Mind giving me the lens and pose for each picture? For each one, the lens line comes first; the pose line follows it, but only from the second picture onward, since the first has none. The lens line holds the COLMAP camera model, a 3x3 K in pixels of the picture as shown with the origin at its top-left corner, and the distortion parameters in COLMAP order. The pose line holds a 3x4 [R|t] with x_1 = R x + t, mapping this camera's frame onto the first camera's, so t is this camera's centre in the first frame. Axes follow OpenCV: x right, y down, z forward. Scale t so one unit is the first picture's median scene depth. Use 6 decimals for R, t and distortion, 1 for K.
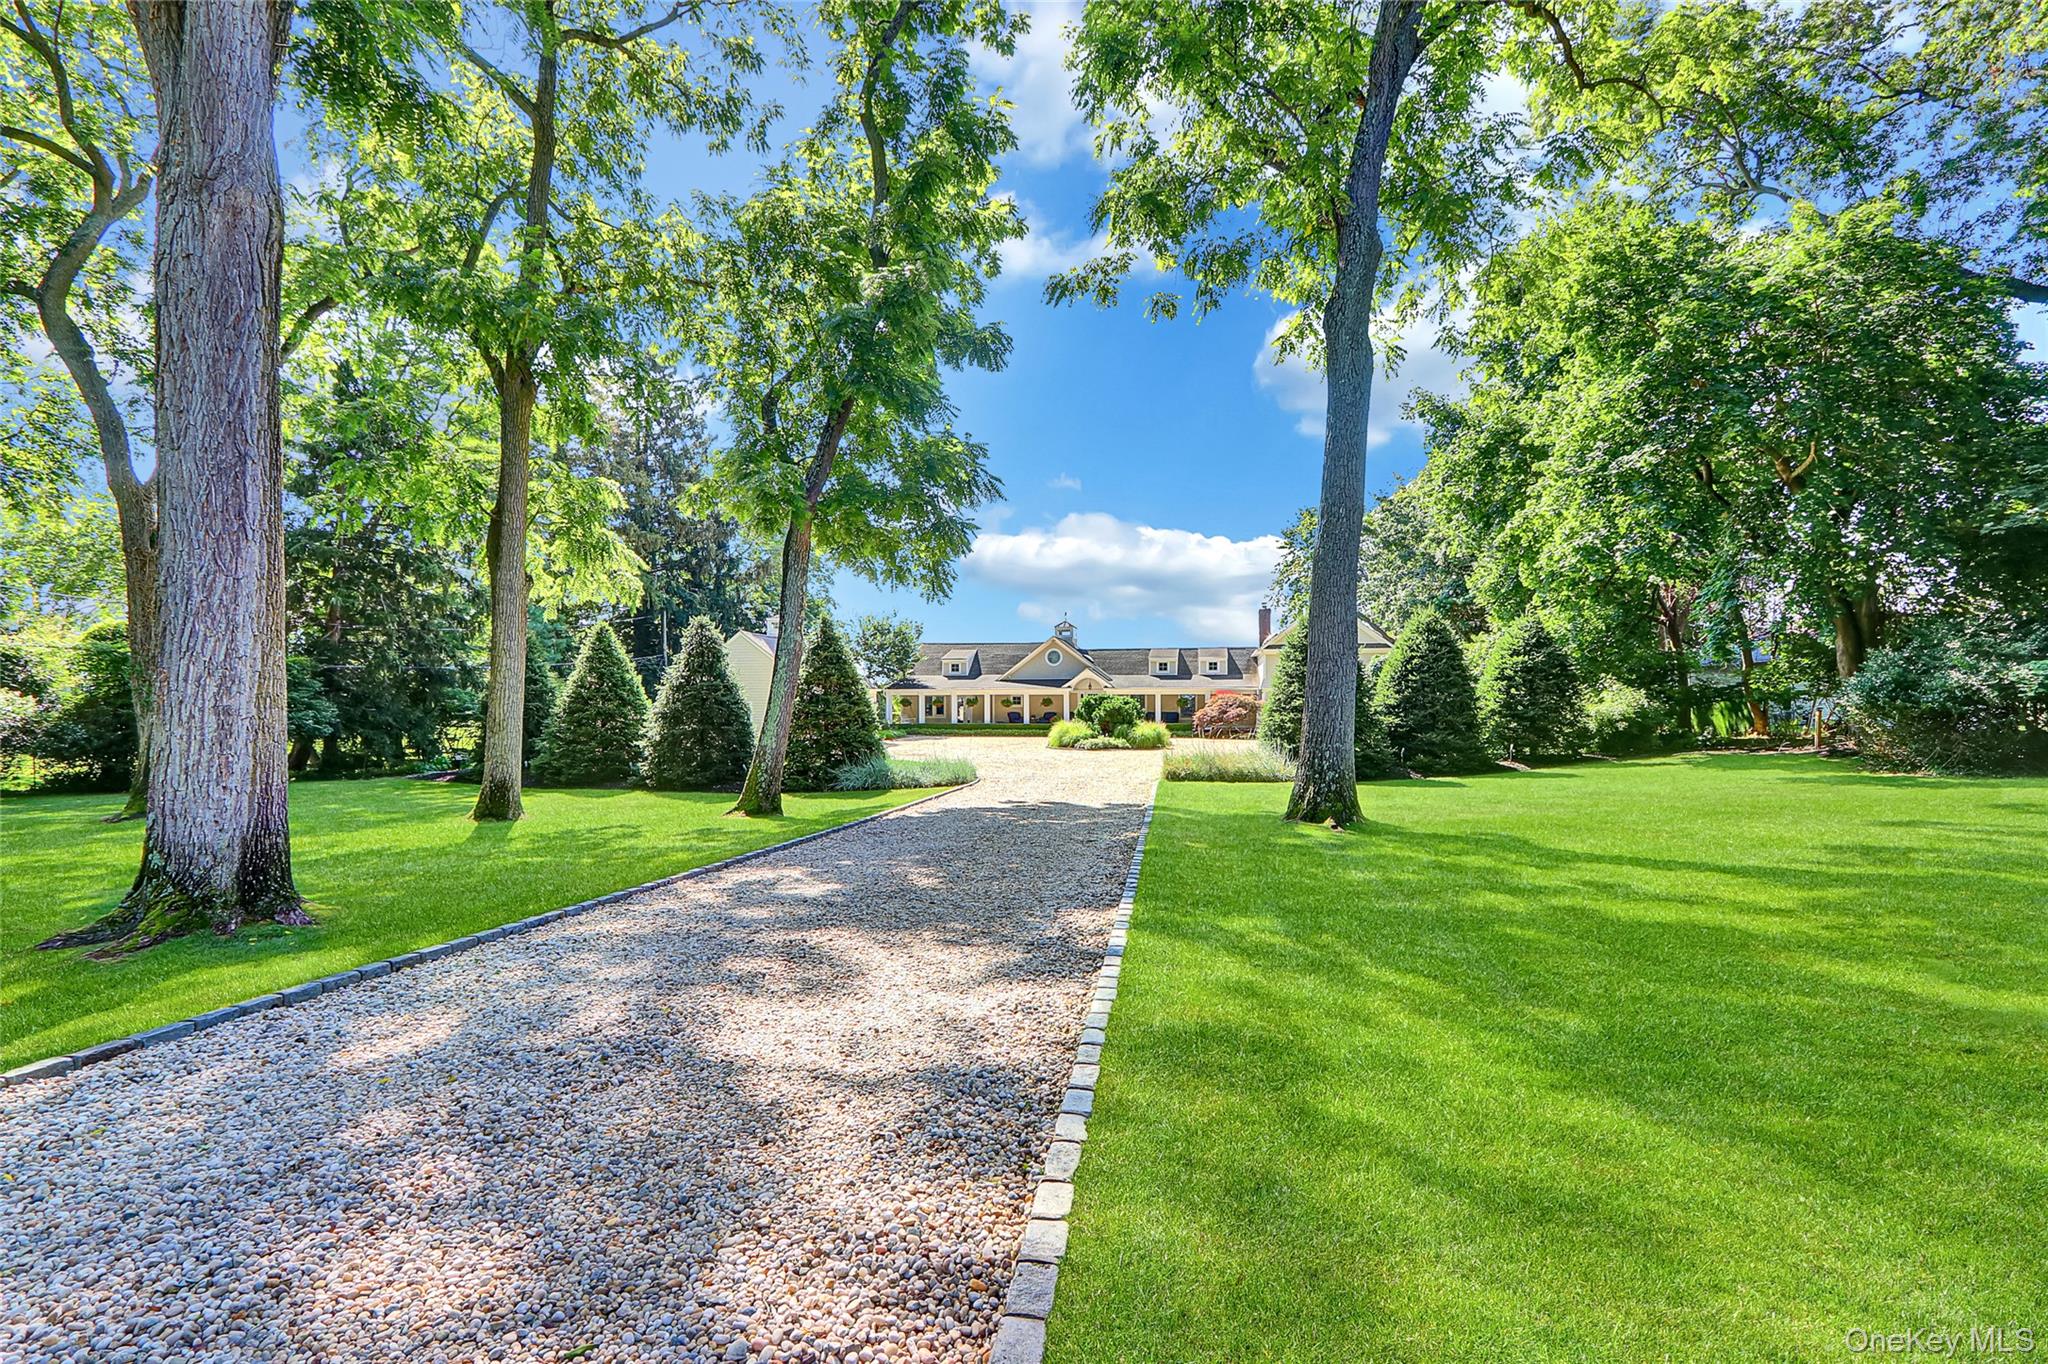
lens RADIAL K [[949.9, 0, 1016.4], [0, 949.9, 700.6], [0, 0, 1]] dist [-0.010435, -0.000122]
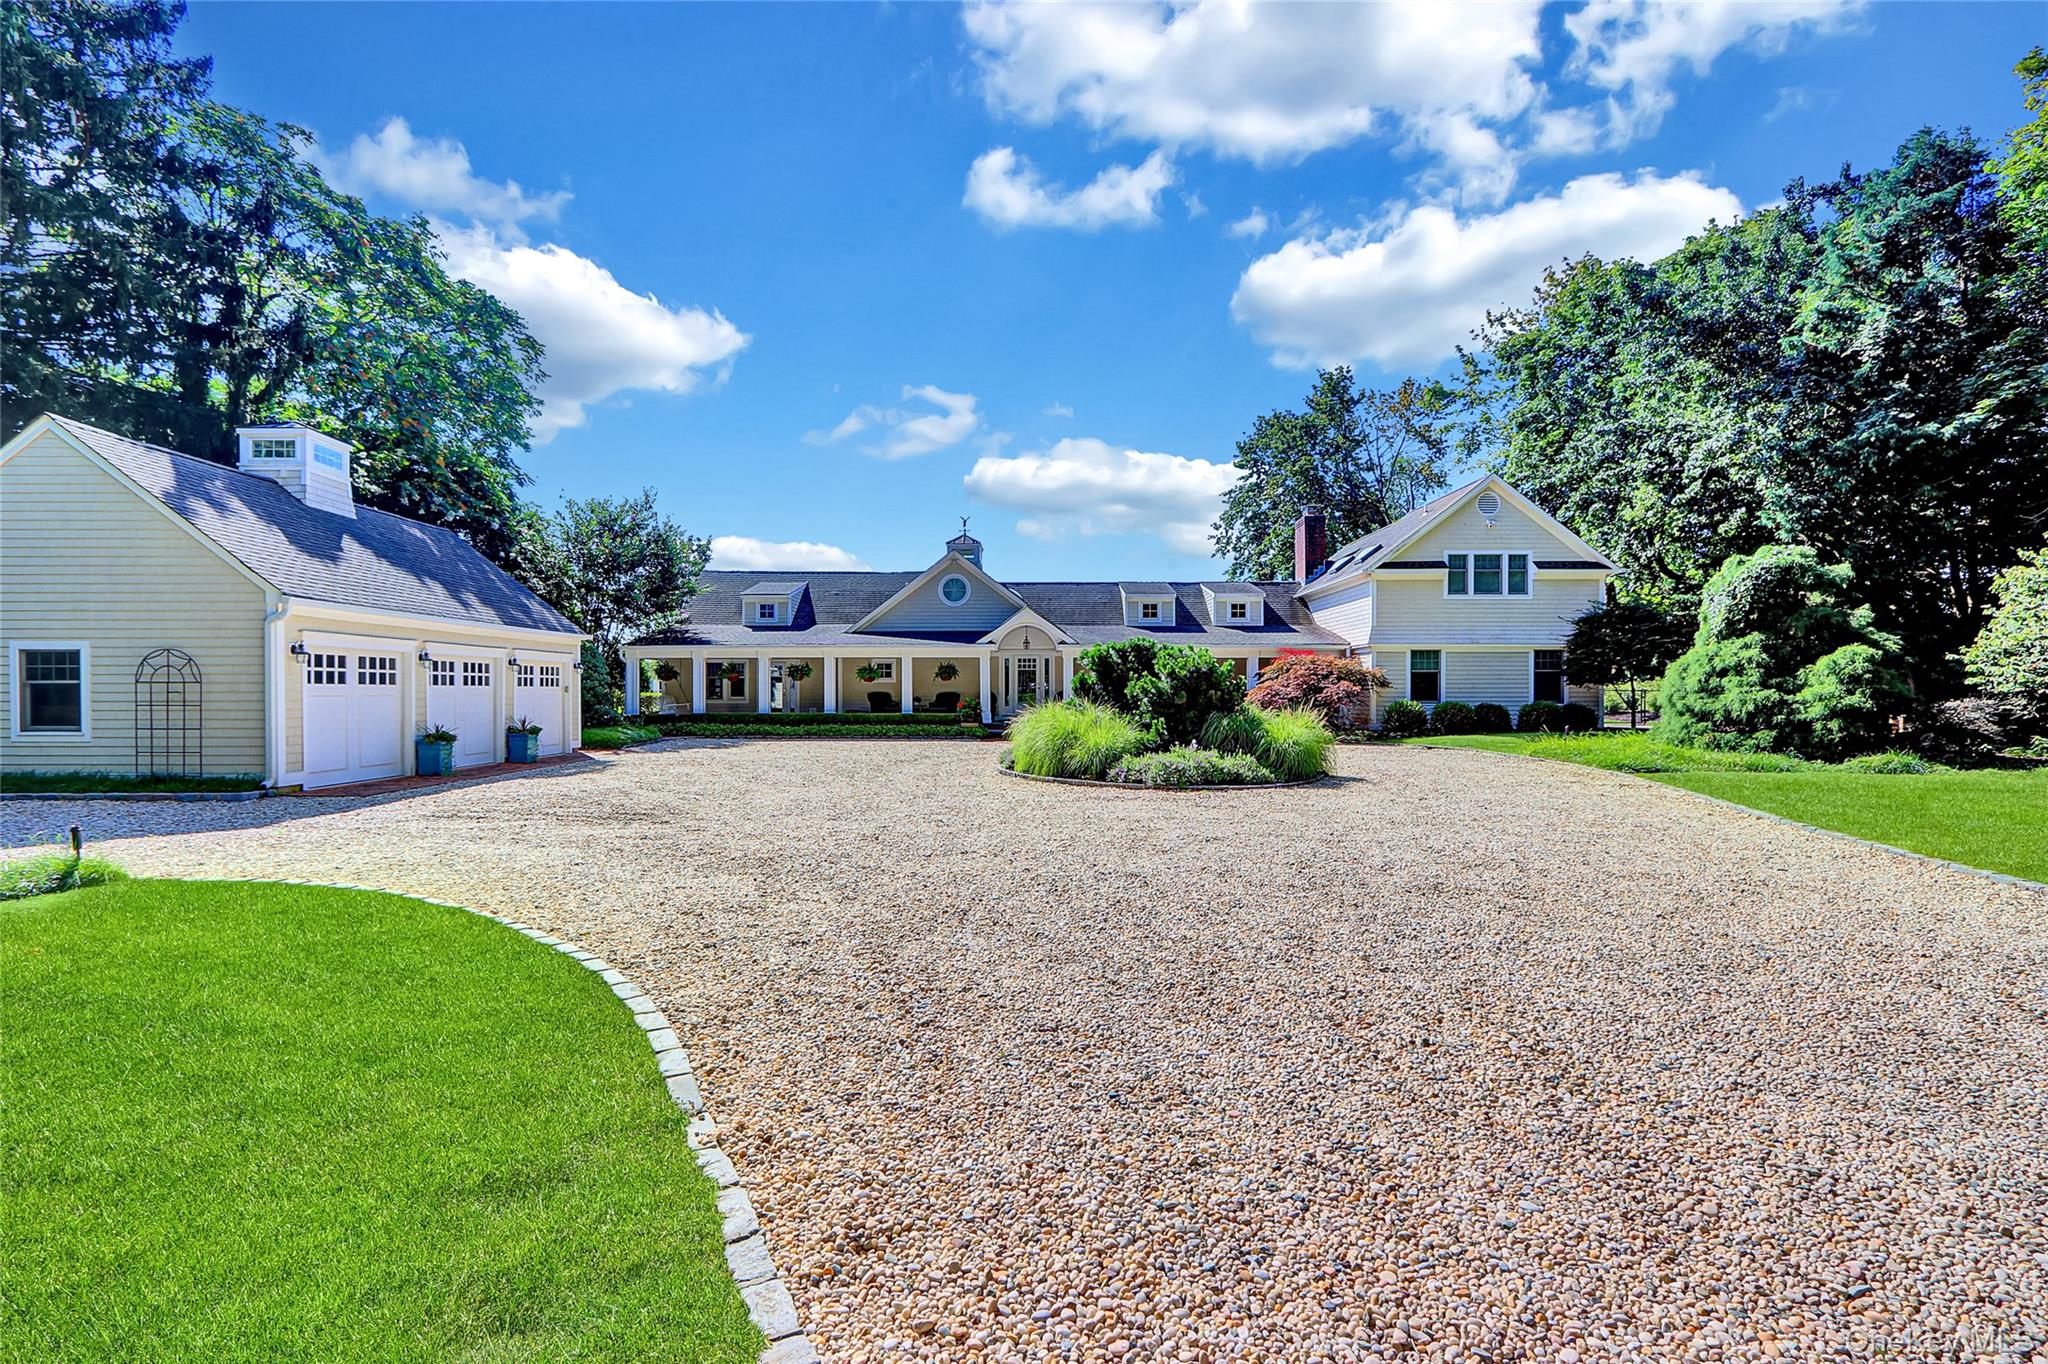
lens RADIAL K [[949.9, 0, 1016.4], [0, 949.9, 700.6], [0, 0, 1]] dist [-0.010435, -0.000122]
pose [[0.981779, 0.000824, 0.190024, -0.029851], [-0.002749, 0.999948, 0.009865, 0.011895], [-0.190006, -0.010208, 0.981730, 0.478279]]
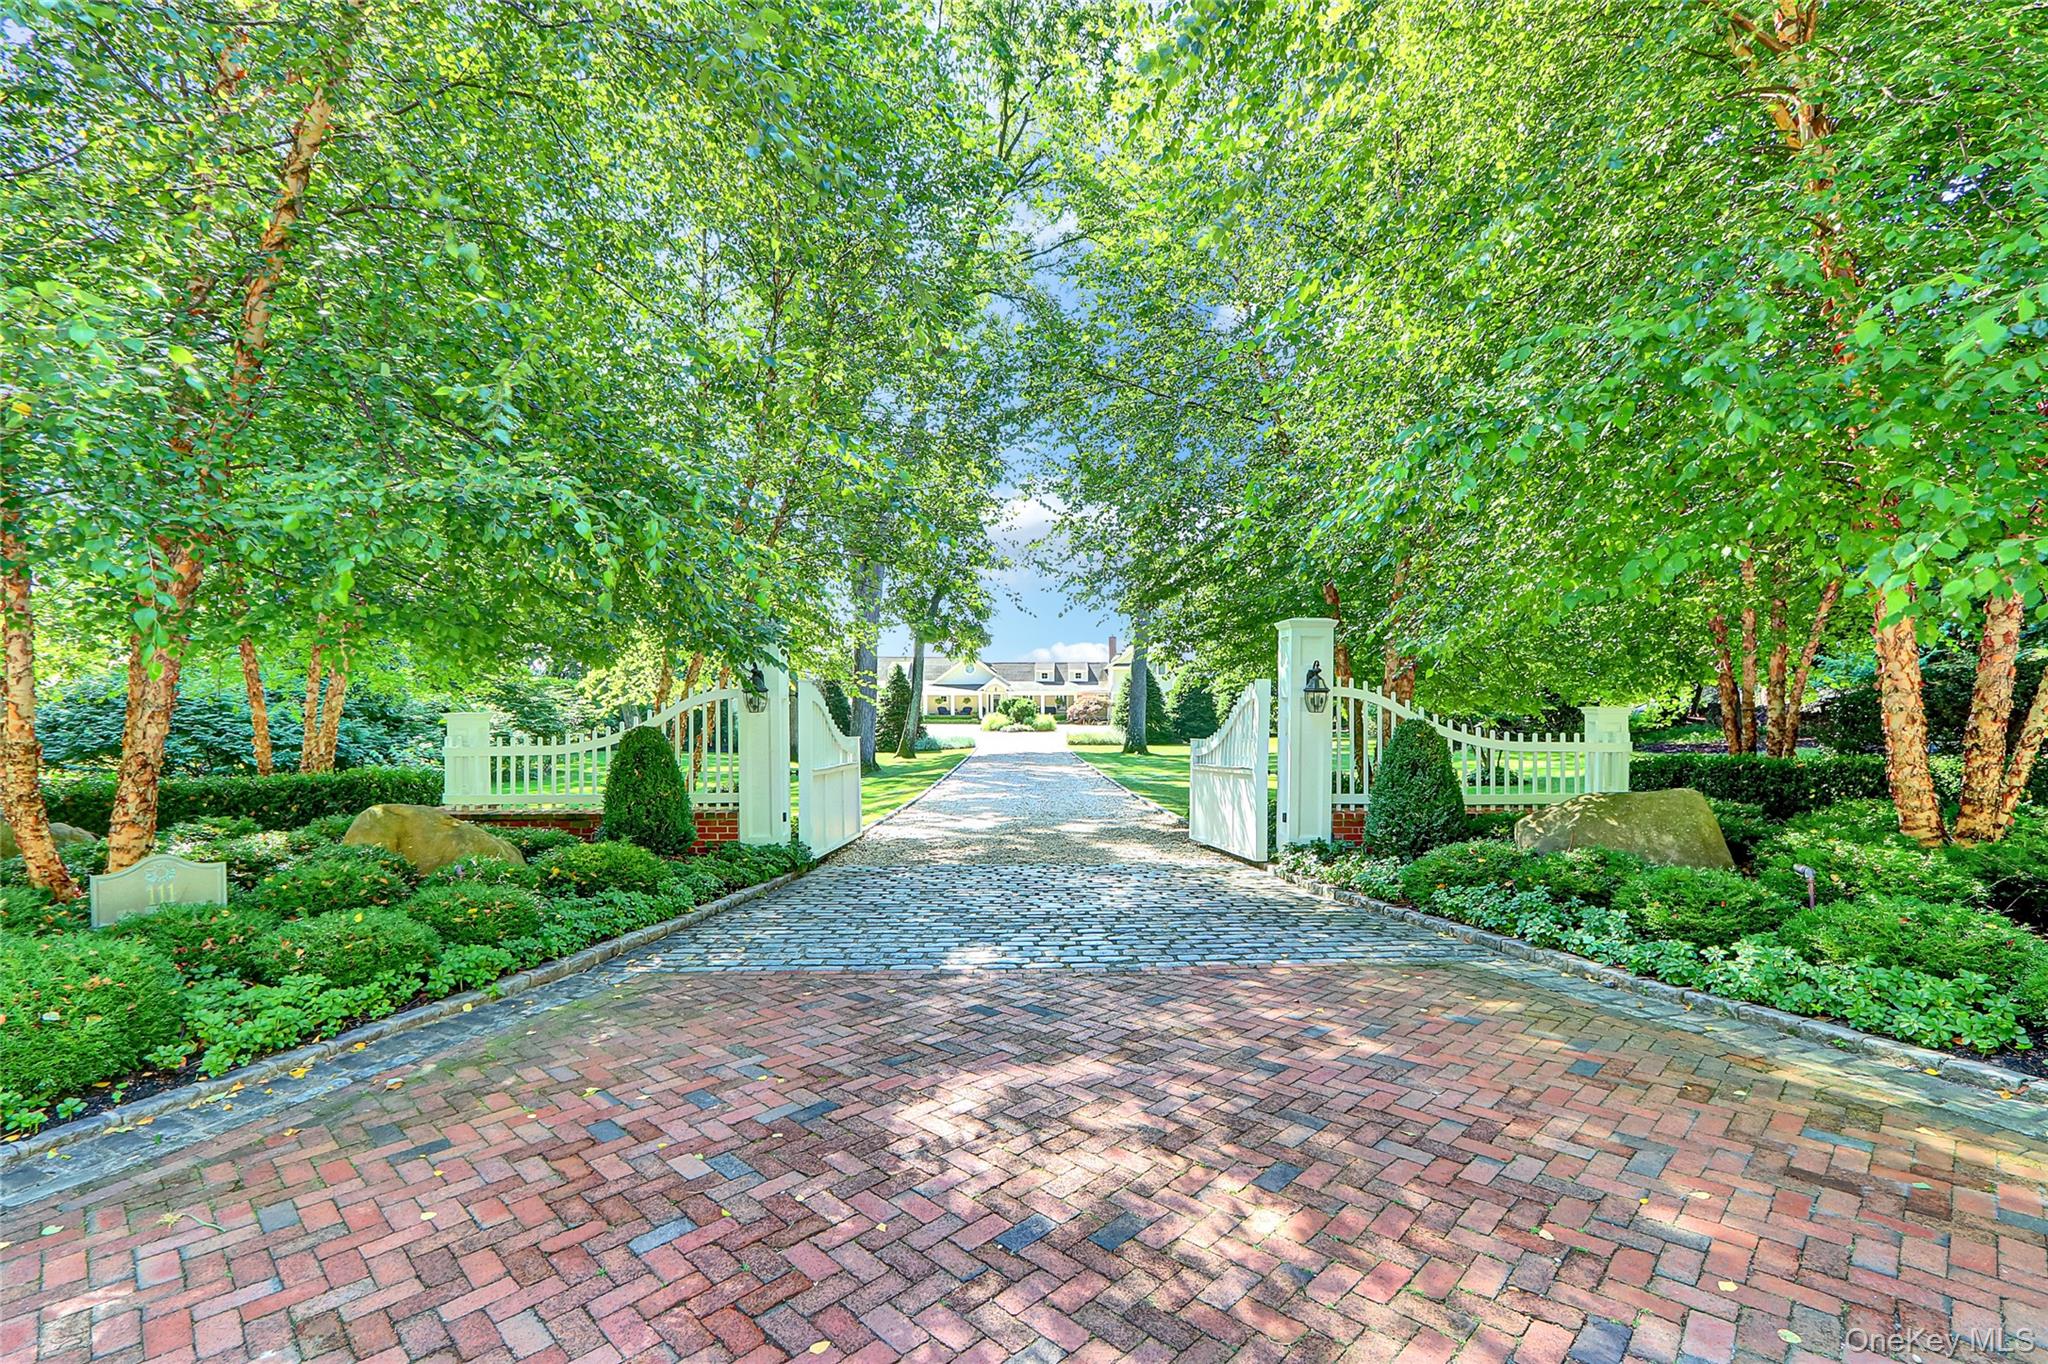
lens RADIAL K [[949.9, 0, 1016.4], [0, 949.9, 700.6], [0, 0, 1]] dist [-0.010435, -0.000122]
pose [[0.987472, -0.001622, 0.157783, -0.122660], [-0.000636, 0.999898, 0.014259, -0.018971], [-0.157790, -0.014181, 0.987371, -0.449253]]
